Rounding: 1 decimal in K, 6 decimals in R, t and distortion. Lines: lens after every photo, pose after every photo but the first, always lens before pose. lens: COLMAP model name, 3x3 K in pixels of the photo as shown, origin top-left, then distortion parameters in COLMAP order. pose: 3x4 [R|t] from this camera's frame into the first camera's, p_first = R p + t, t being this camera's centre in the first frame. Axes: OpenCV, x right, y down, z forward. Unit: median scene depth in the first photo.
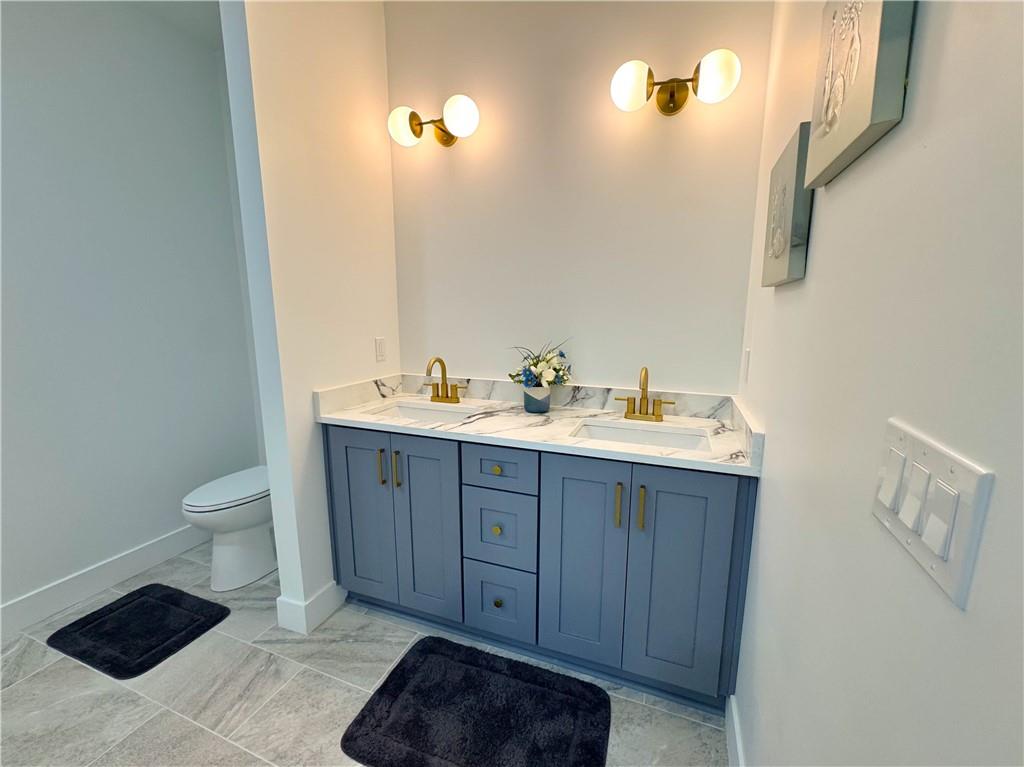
lens RADIAL K [[419.0, 0, 512.4], [0, 419.0, 379.6], [0, 0, 1]] dist [0.000381, 0.000010]
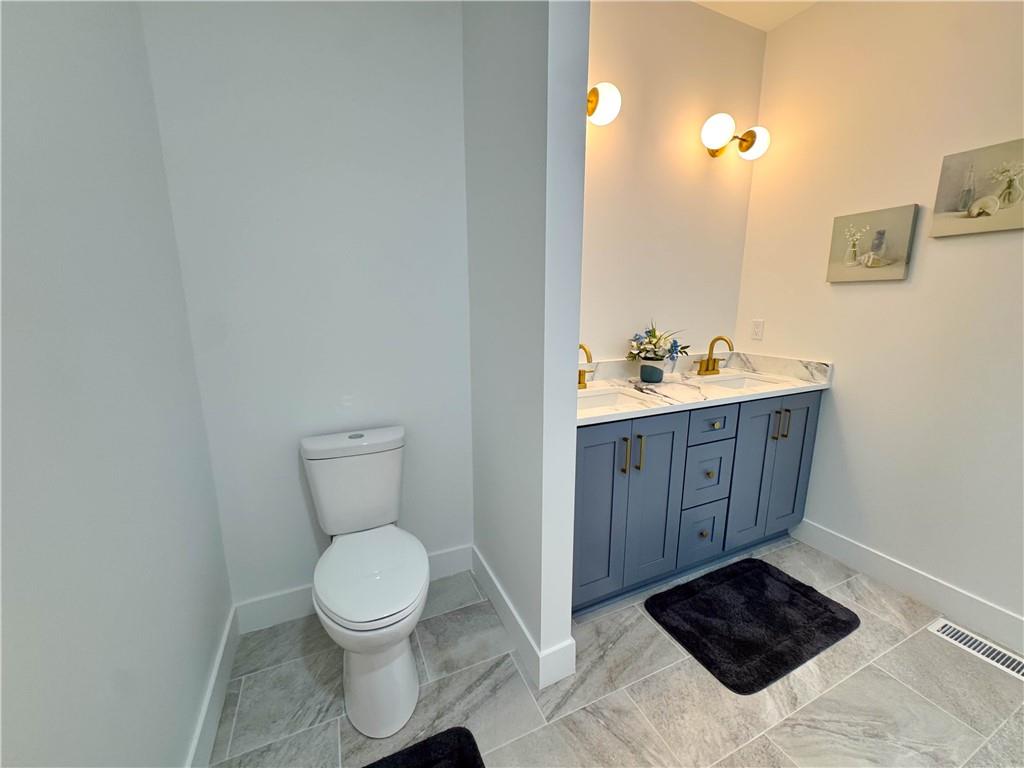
lens RADIAL K [[409.8, 0, 508.7], [0, 409.8, 389.5], [0, 0, 1]] dist [0.000996, 0.000018]
pose [[0.702982, -0.153604, 0.694422, -1.159771], [0.119992, 0.988017, 0.097075, -0.070783], [-0.701012, 0.015084, 0.712989, 0.517292]]
